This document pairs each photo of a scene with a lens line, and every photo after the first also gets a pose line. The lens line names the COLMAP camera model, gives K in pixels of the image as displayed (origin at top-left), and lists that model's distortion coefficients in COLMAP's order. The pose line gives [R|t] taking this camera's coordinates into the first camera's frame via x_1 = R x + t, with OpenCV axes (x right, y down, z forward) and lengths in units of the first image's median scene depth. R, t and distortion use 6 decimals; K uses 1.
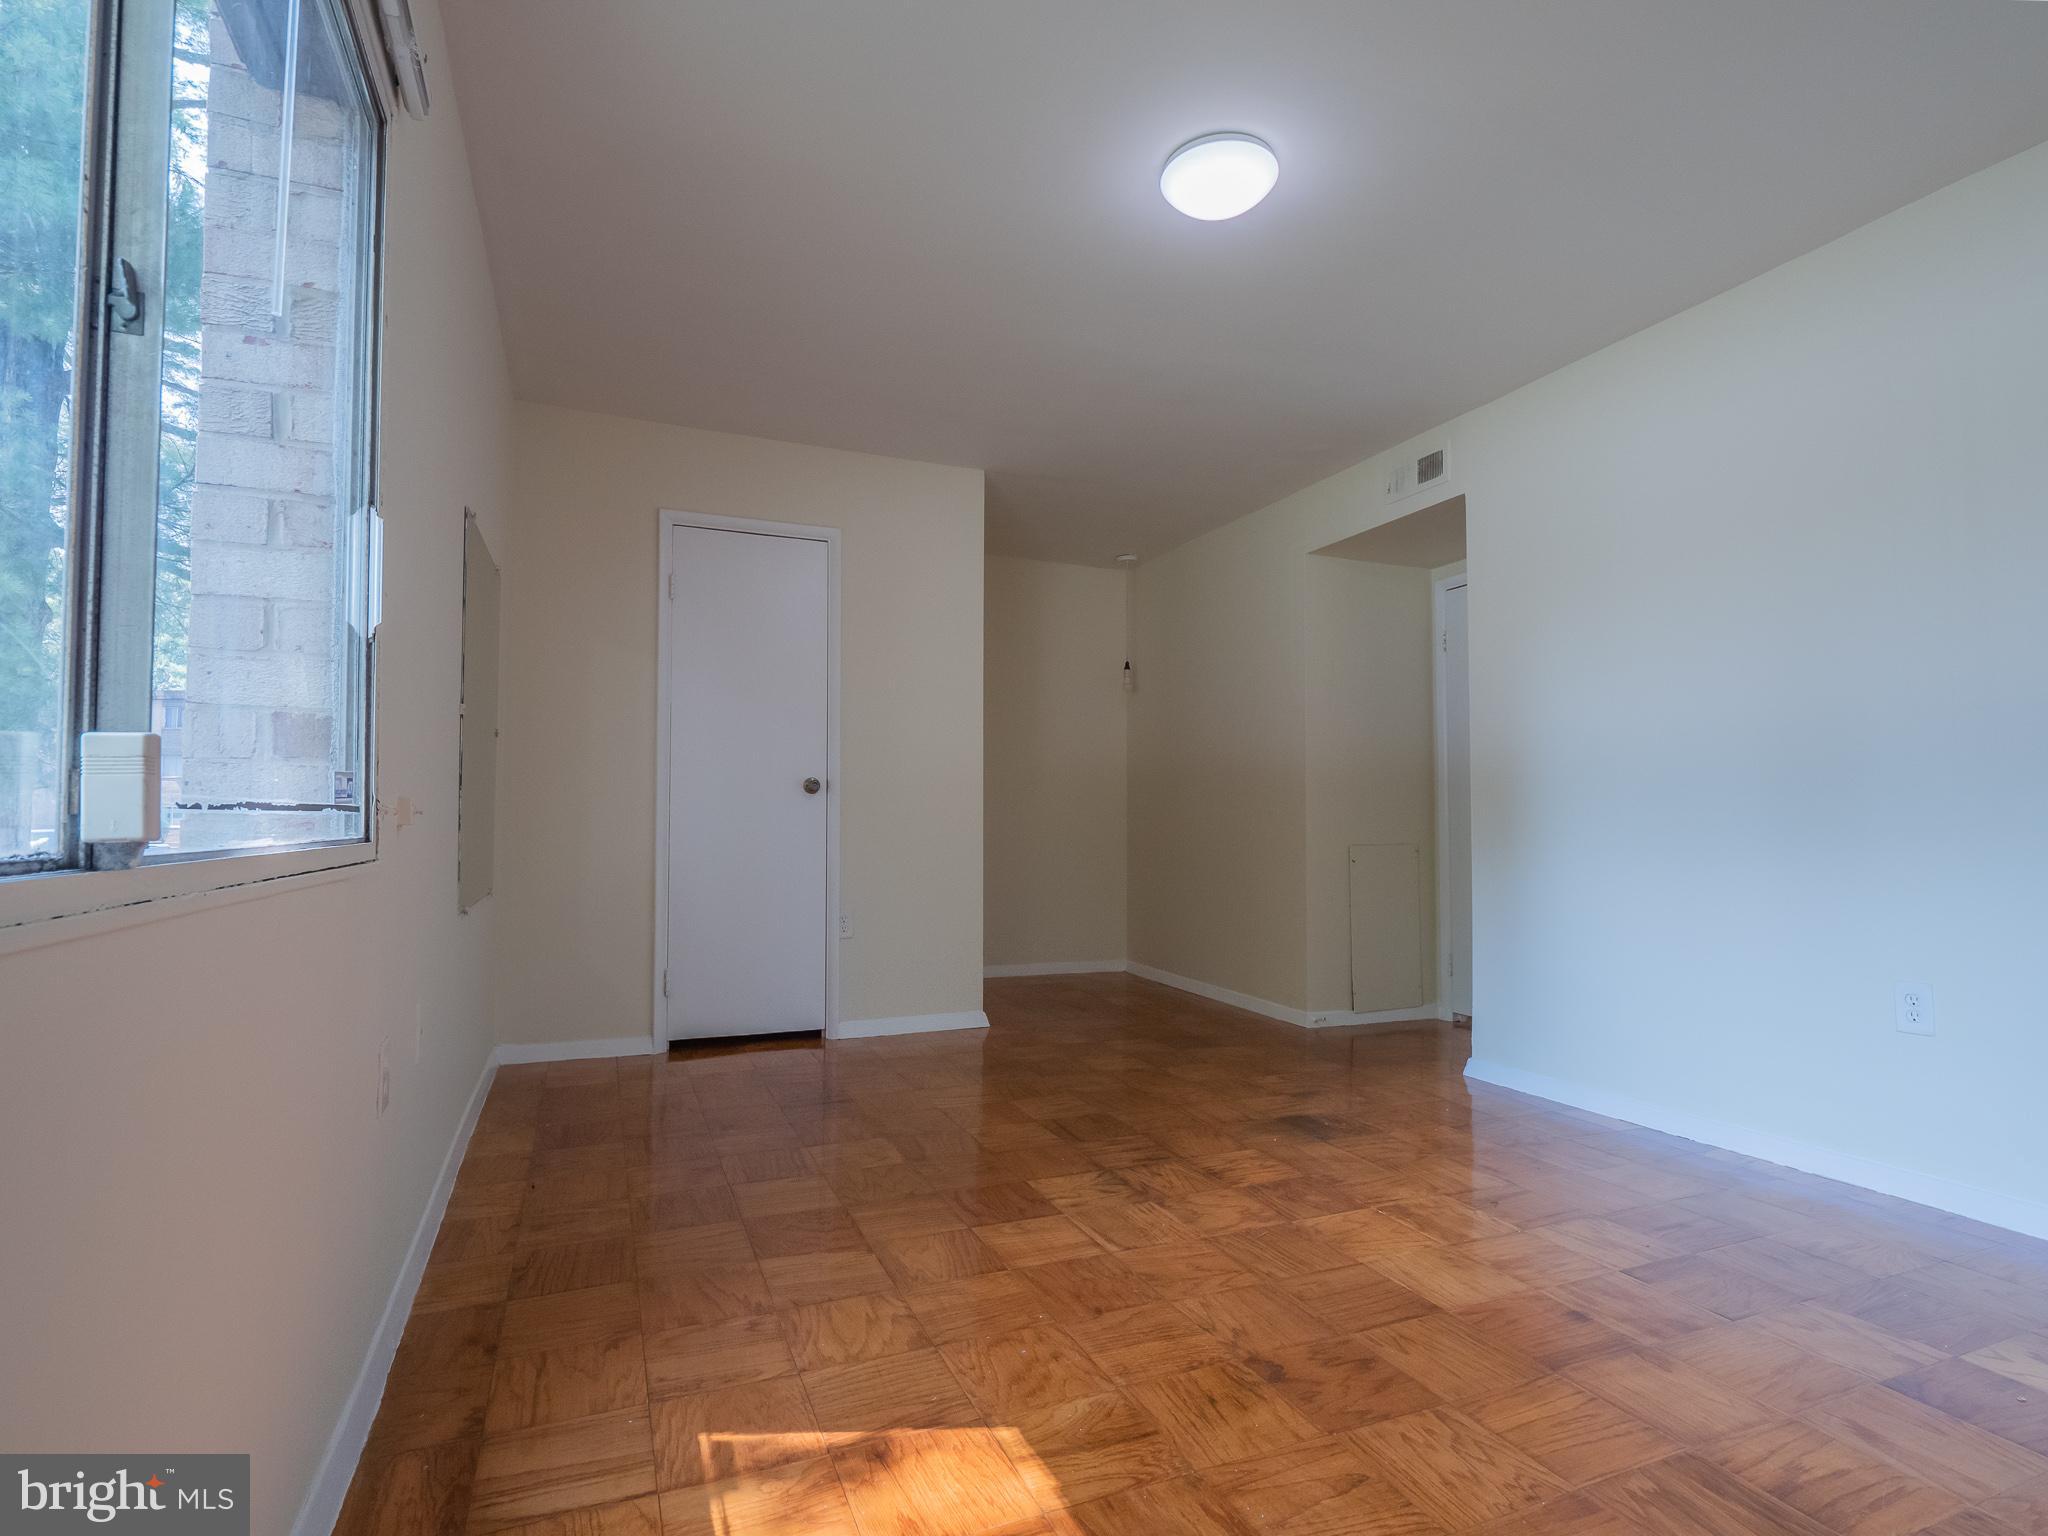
lens RADIAL K [[1009.2, 0, 1017.9], [0, 1009.2, 779.5], [0, 0, 1]] dist [-0.006378, -0.006217]
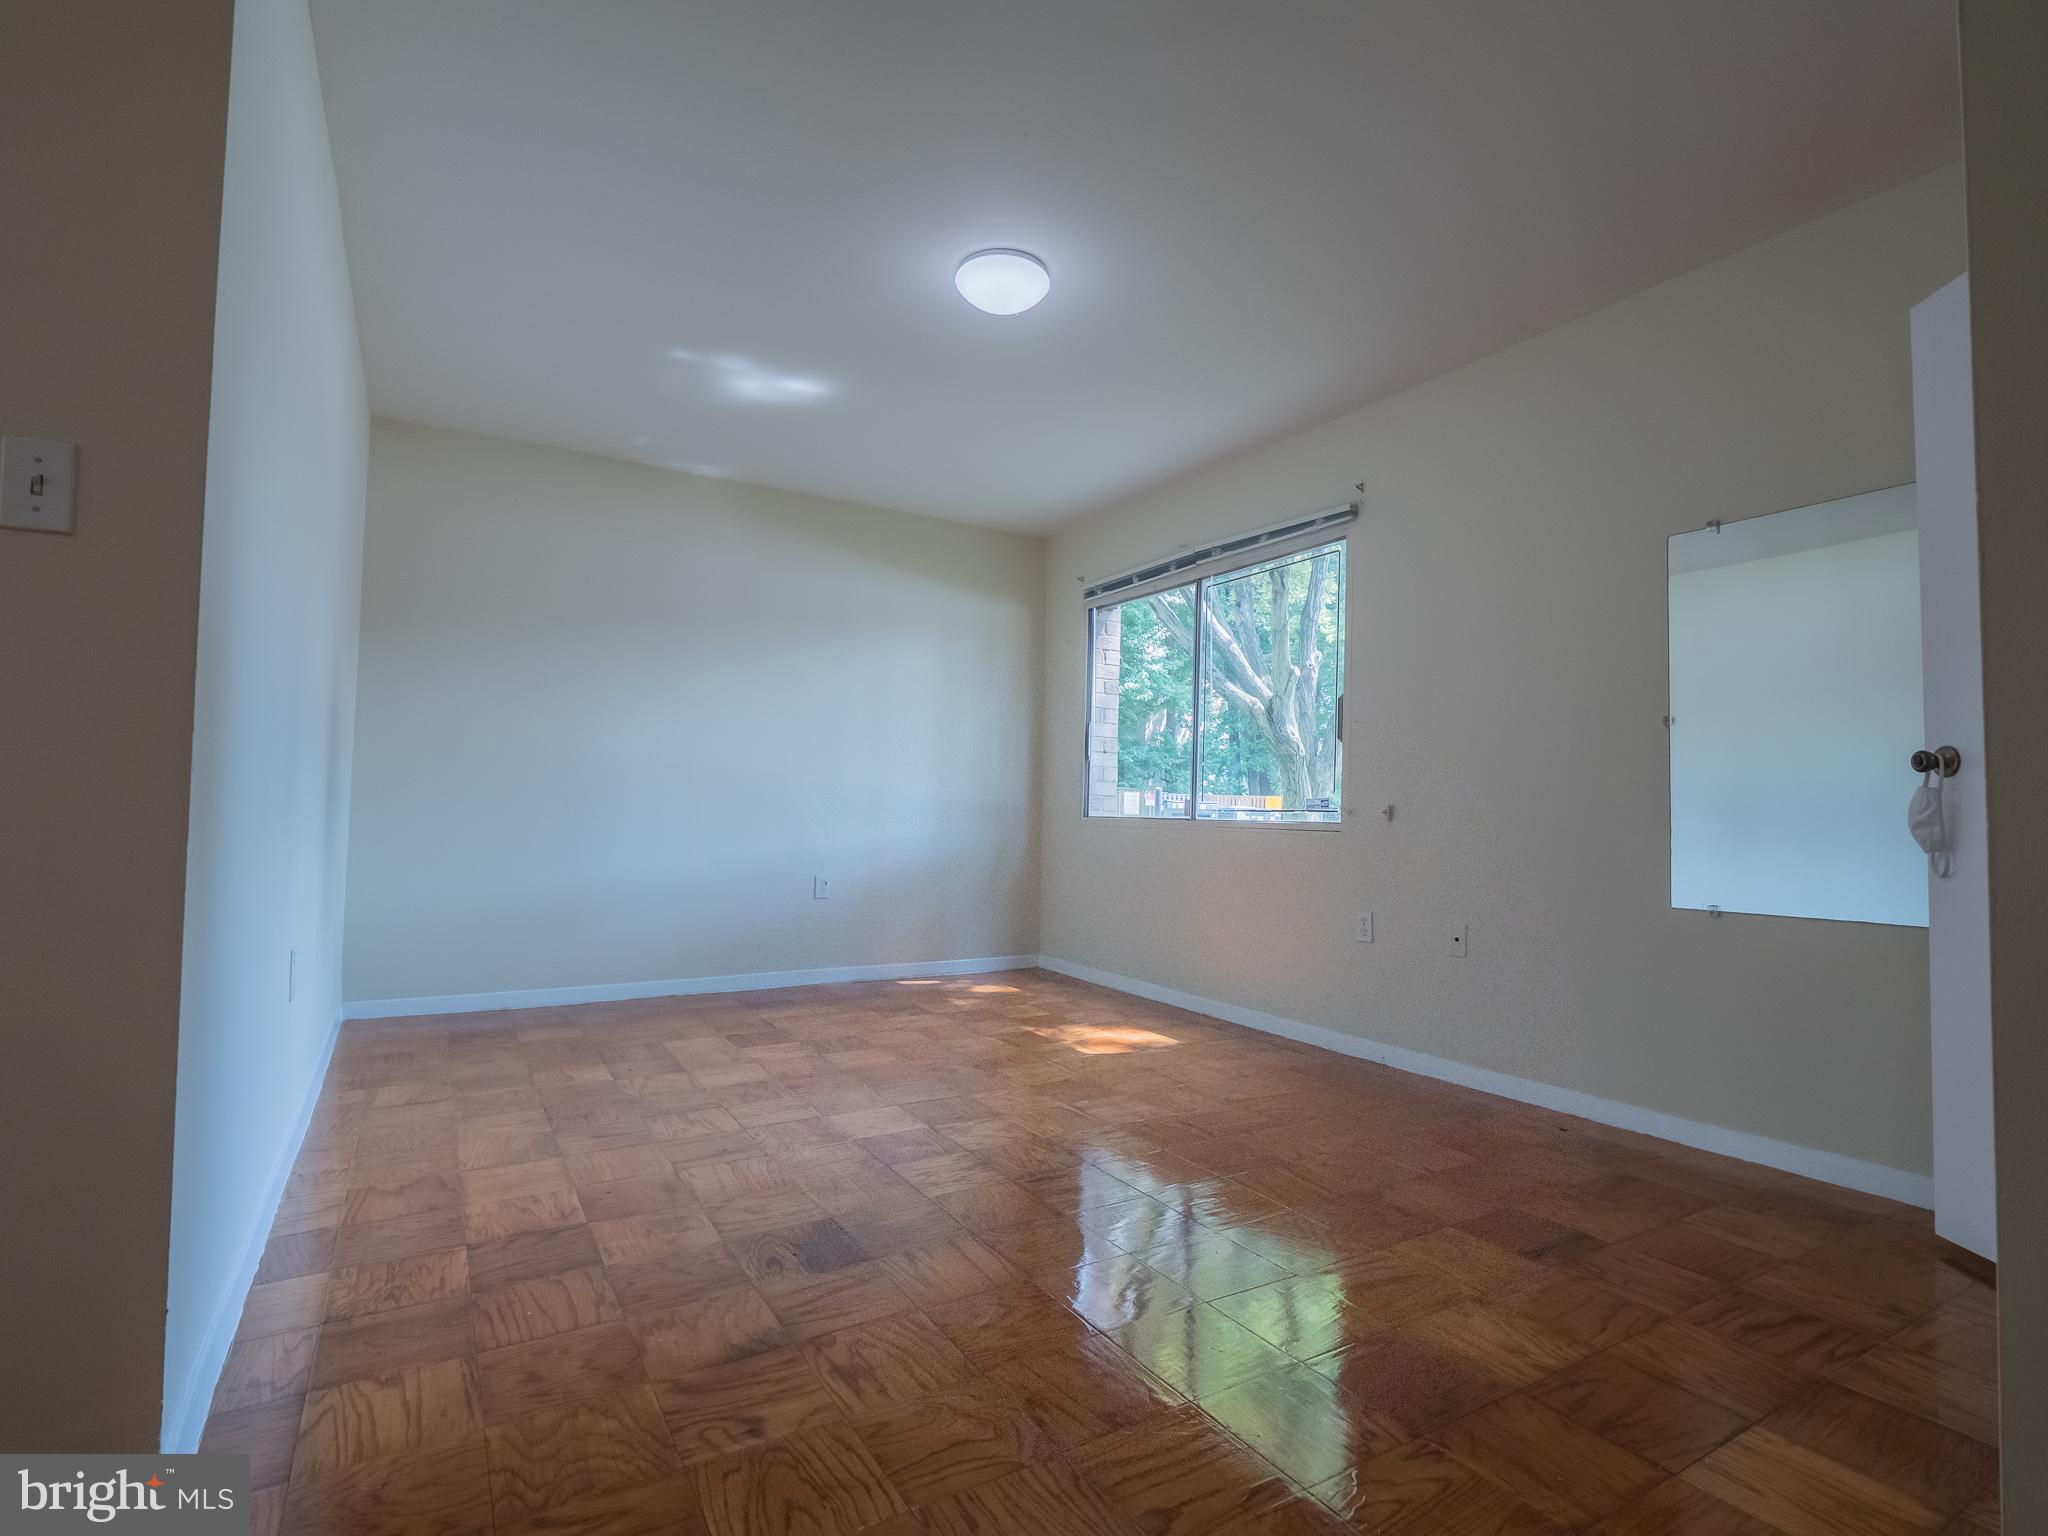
lens RADIAL K [[1009.2, 0, 1019.3], [0, 1009.2, 767.9], [0, 0, 1]] dist [-0.006378, -0.006217]
pose [[-0.989589, -0.034004, -0.139850, 0.335832], [-0.021790, 0.995885, -0.087965, 0.100142], [0.142266, -0.084001, -0.986258, 2.170745]]
